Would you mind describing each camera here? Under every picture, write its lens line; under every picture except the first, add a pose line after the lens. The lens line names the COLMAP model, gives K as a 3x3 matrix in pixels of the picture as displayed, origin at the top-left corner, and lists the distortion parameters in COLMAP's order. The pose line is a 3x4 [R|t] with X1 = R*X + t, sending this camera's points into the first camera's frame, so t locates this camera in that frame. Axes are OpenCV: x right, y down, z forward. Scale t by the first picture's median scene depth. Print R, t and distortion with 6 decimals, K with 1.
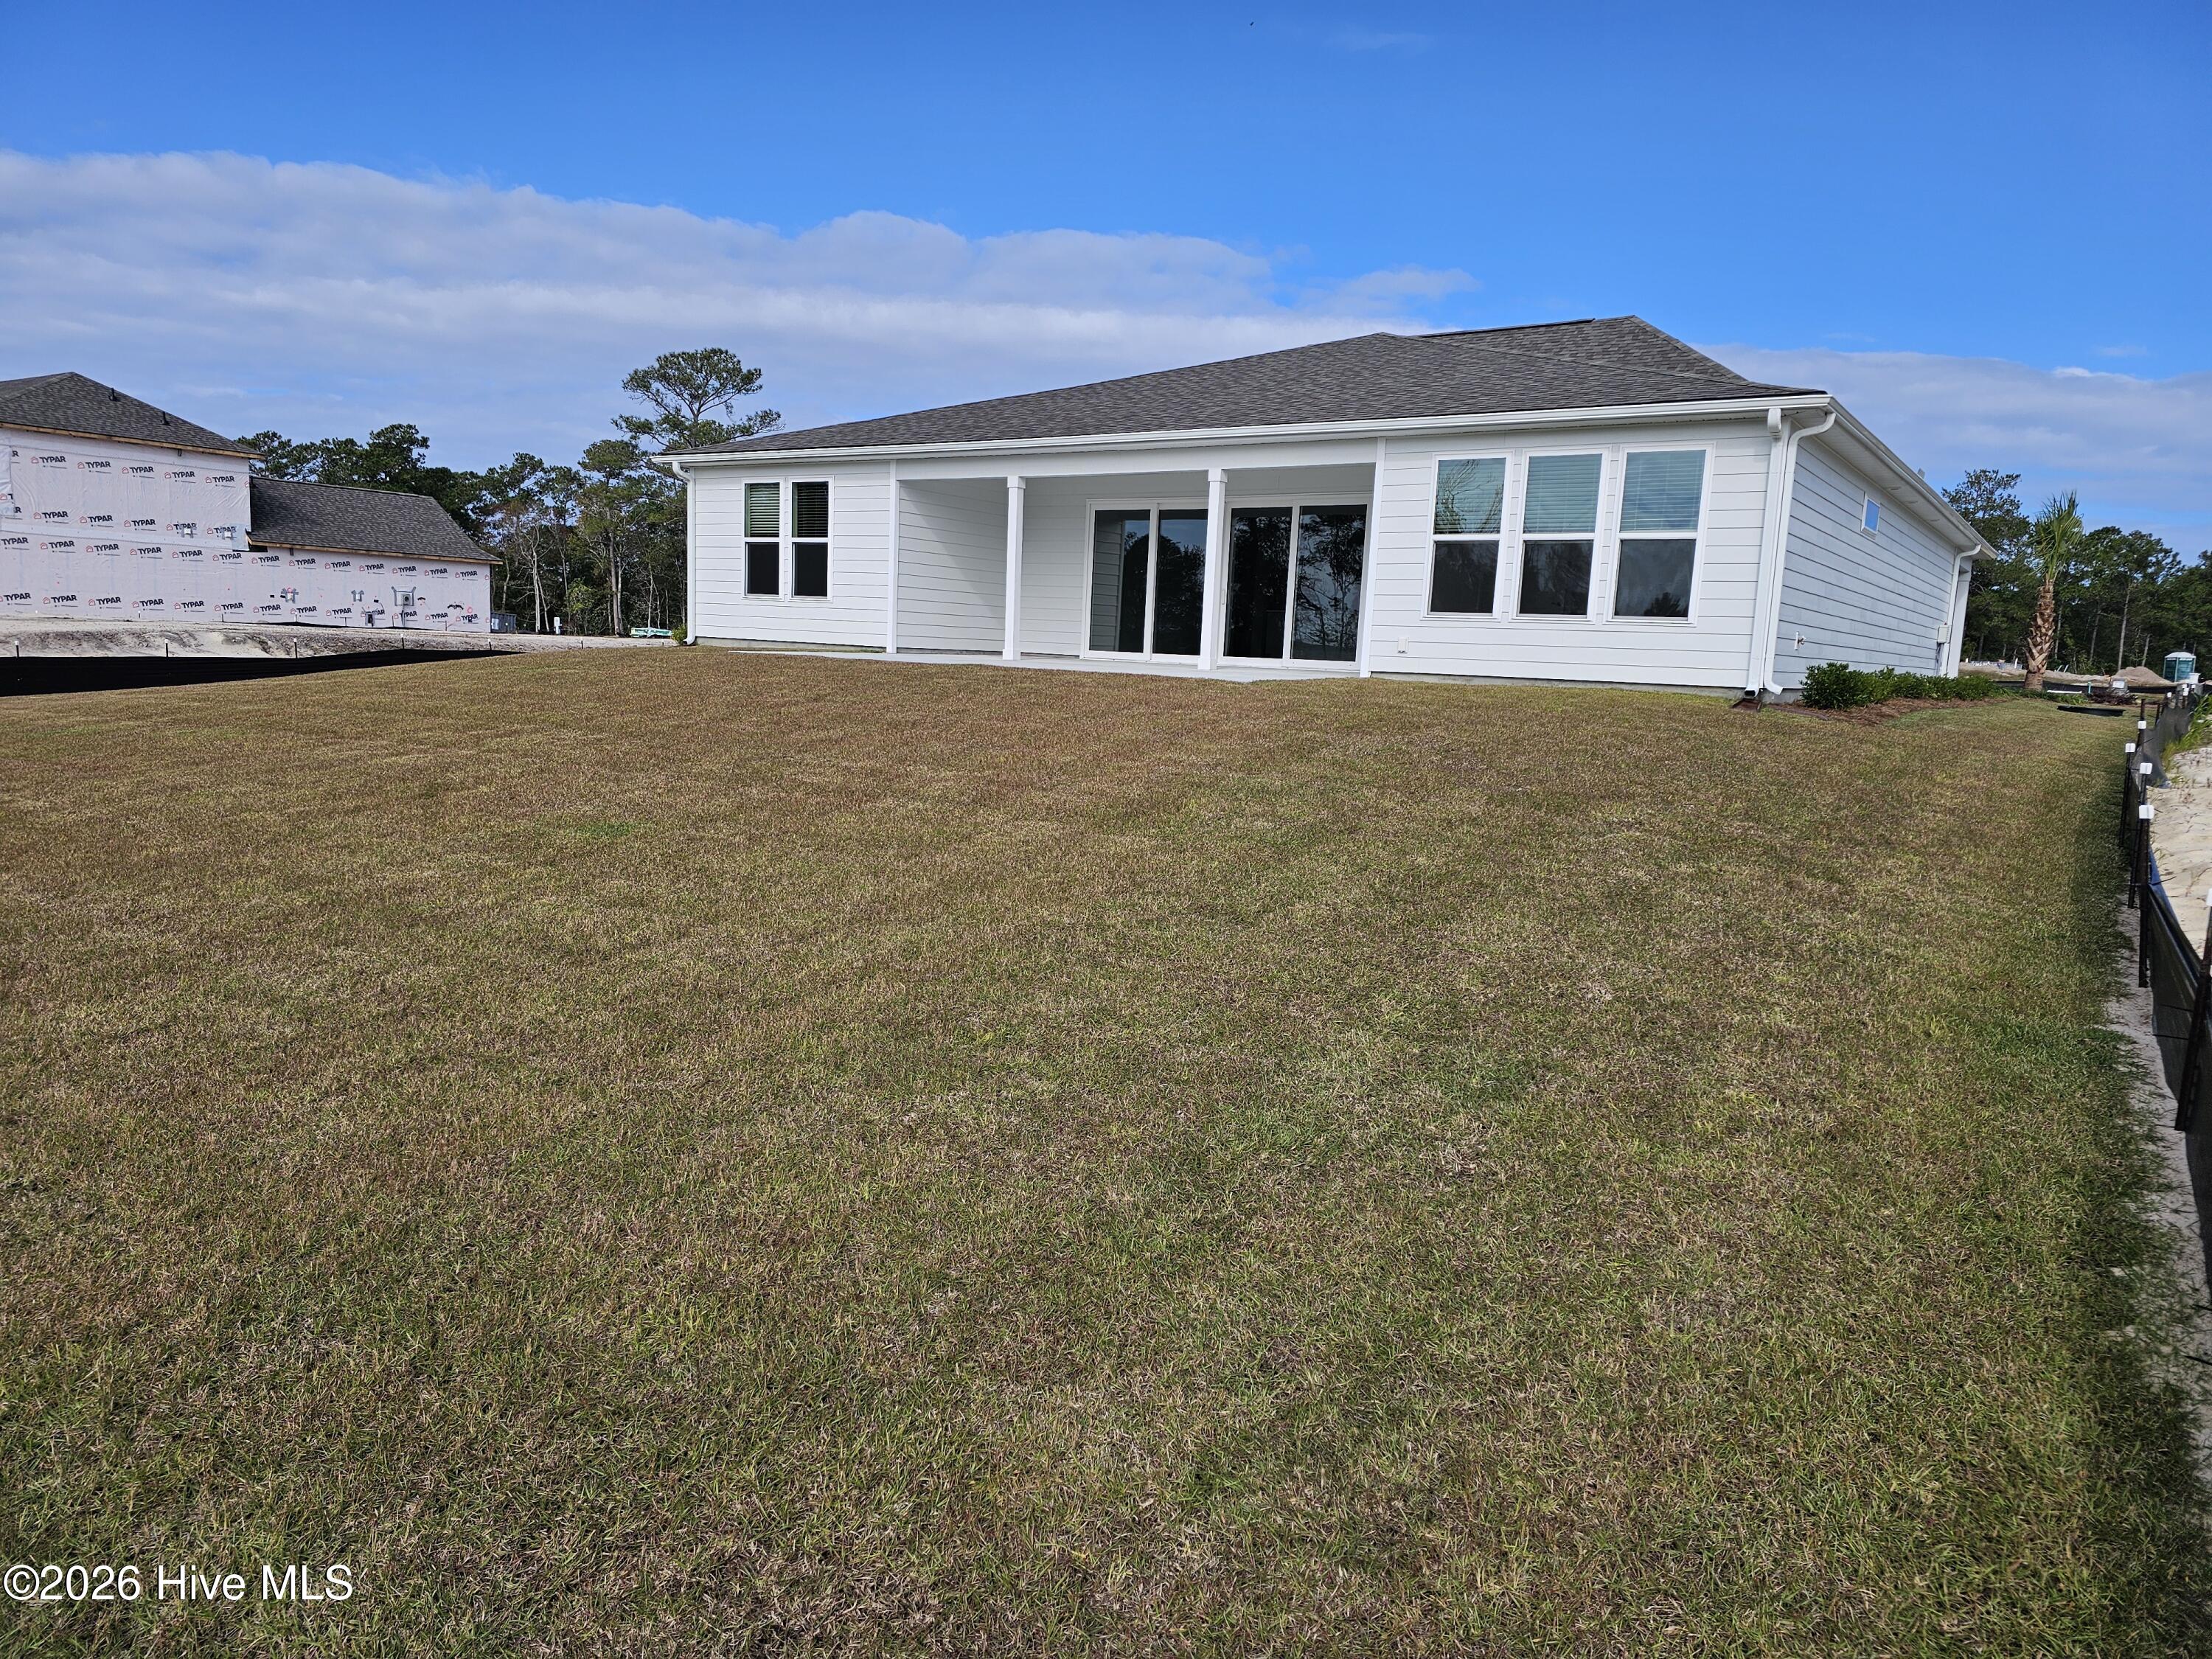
lens RADIAL K [[1471.7, 0, 1106.3], [0, 1471.7, 835.8], [0, 0, 1]] dist [0.062869, -0.052443]
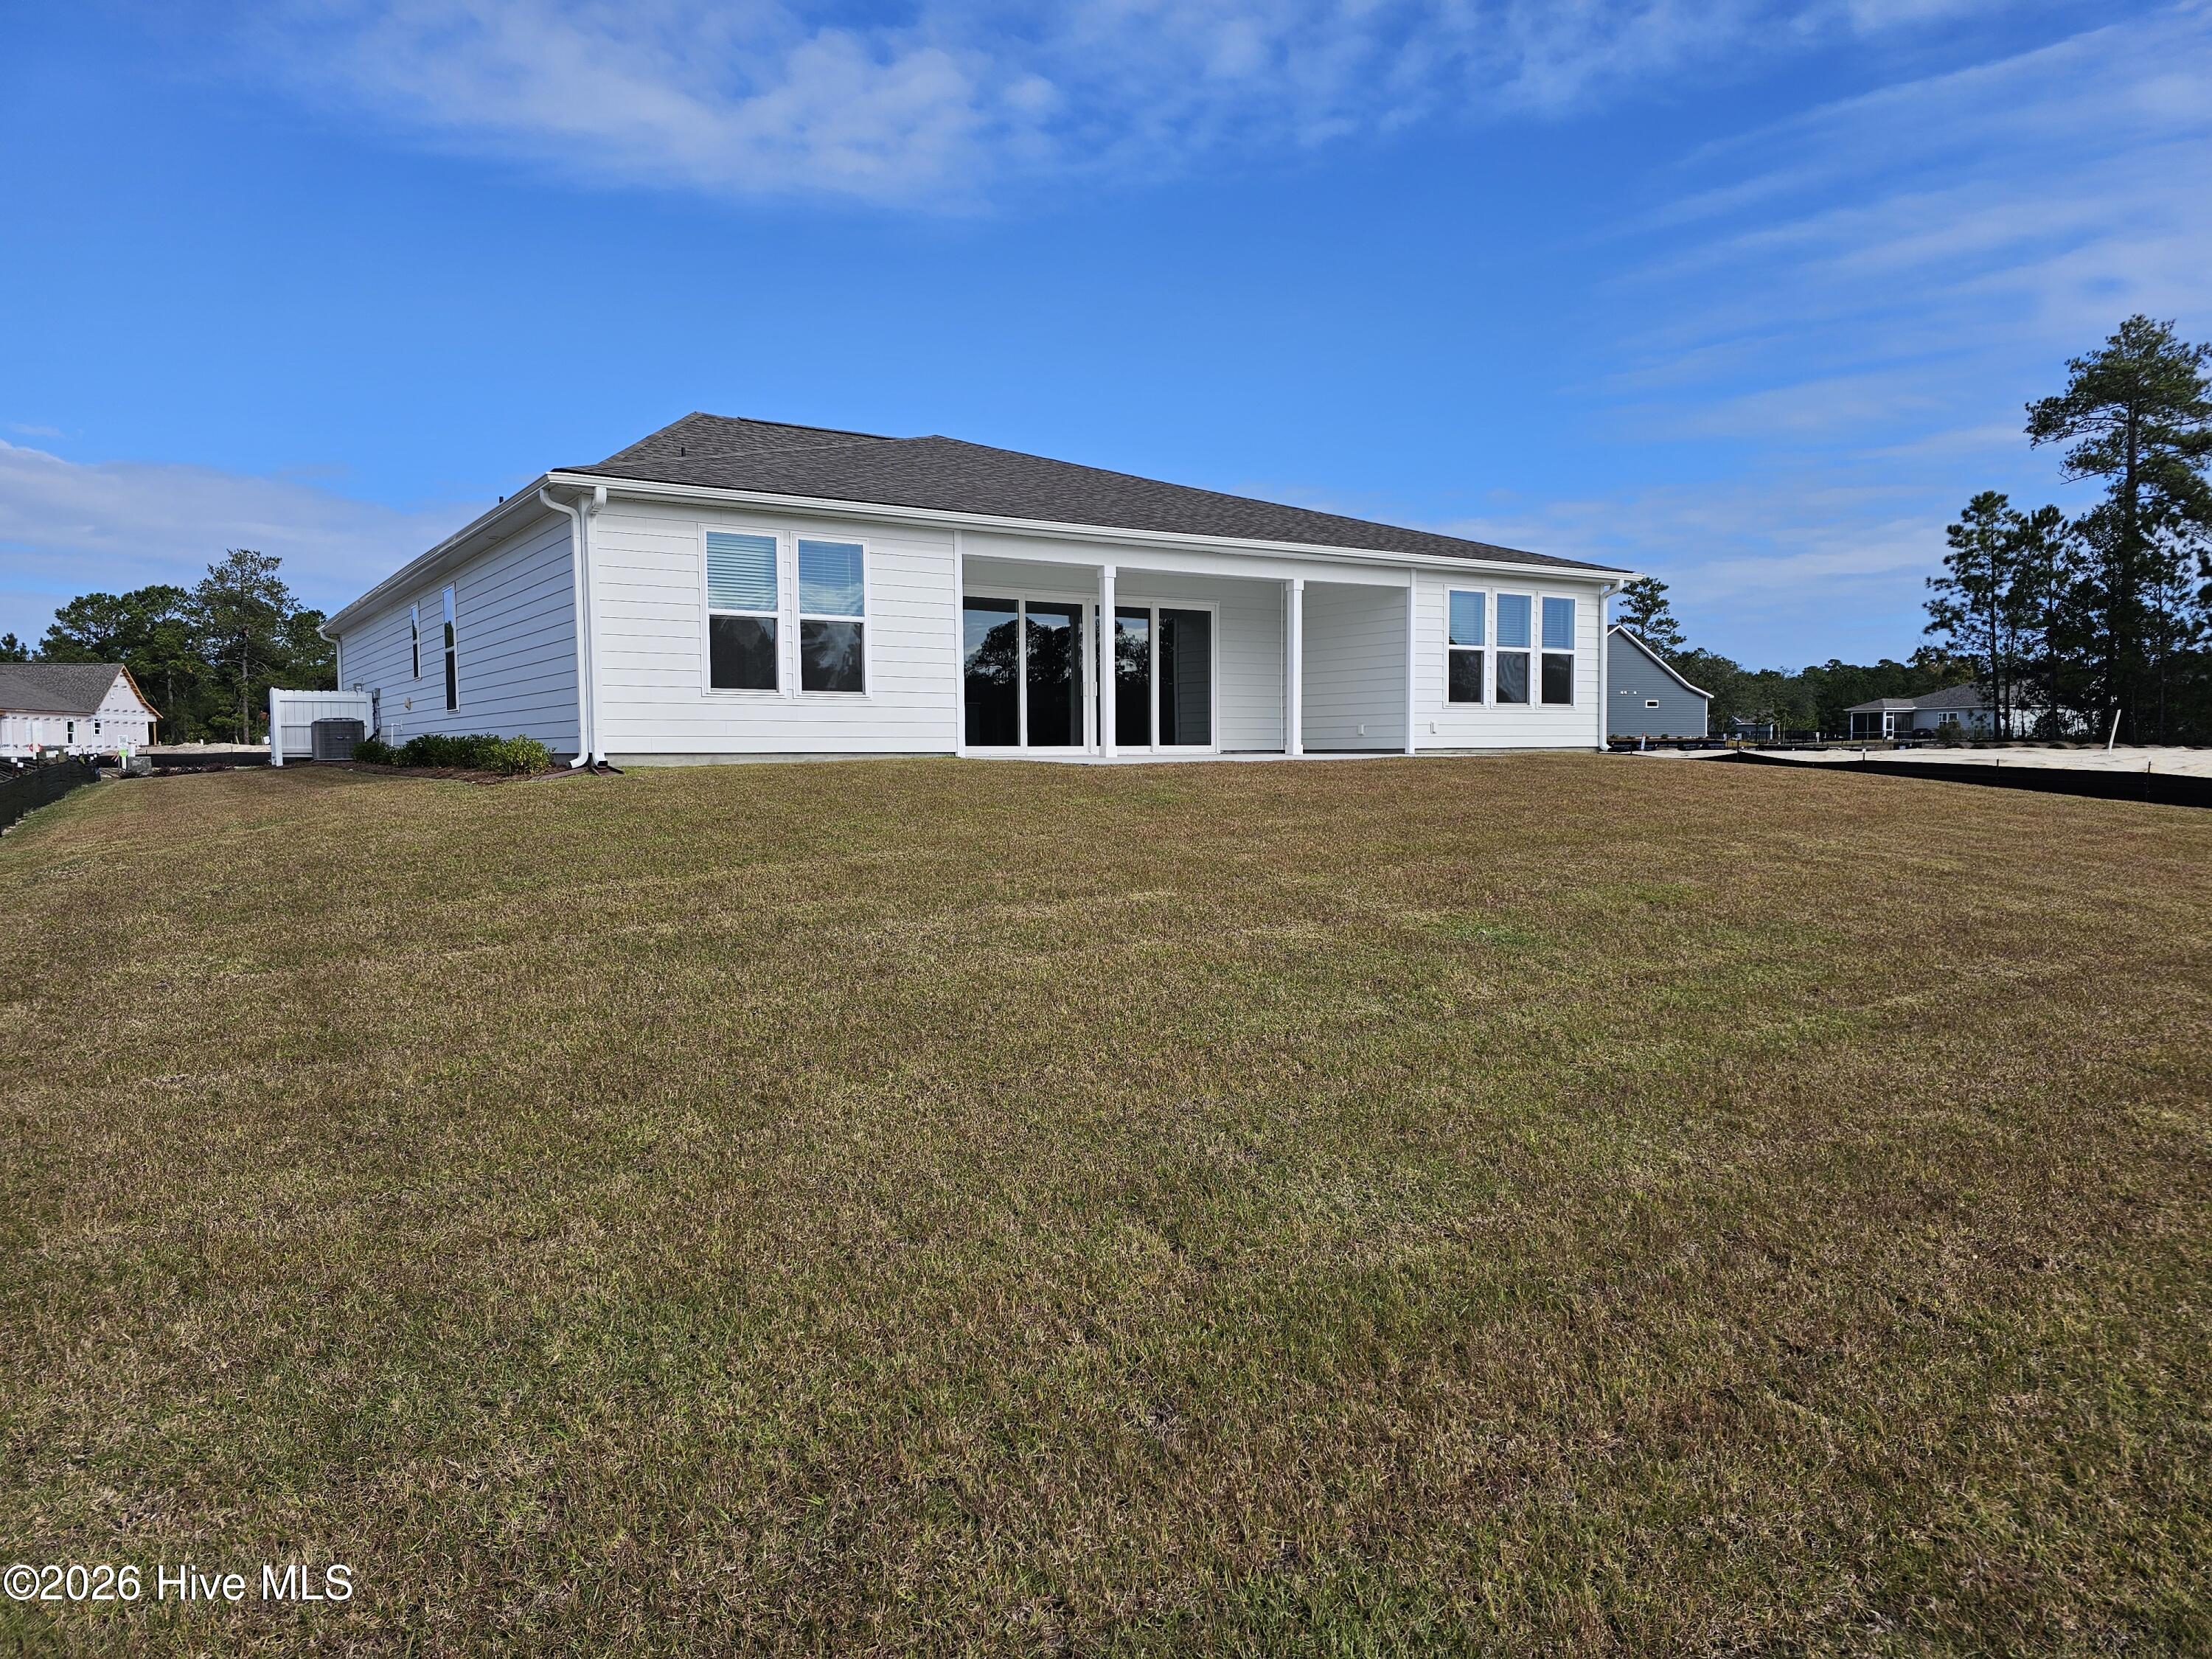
lens RADIAL K [[1471.7, 0, 1106.3], [0, 1471.7, 835.8], [0, 0, 1]] dist [0.062869, -0.052443]
pose [[0.385367, -0.105624, 0.916698, -1.038477], [0.135235, 0.989166, 0.057123, -0.137698], [-0.912800, 0.101957, 0.395476, 0.704970]]
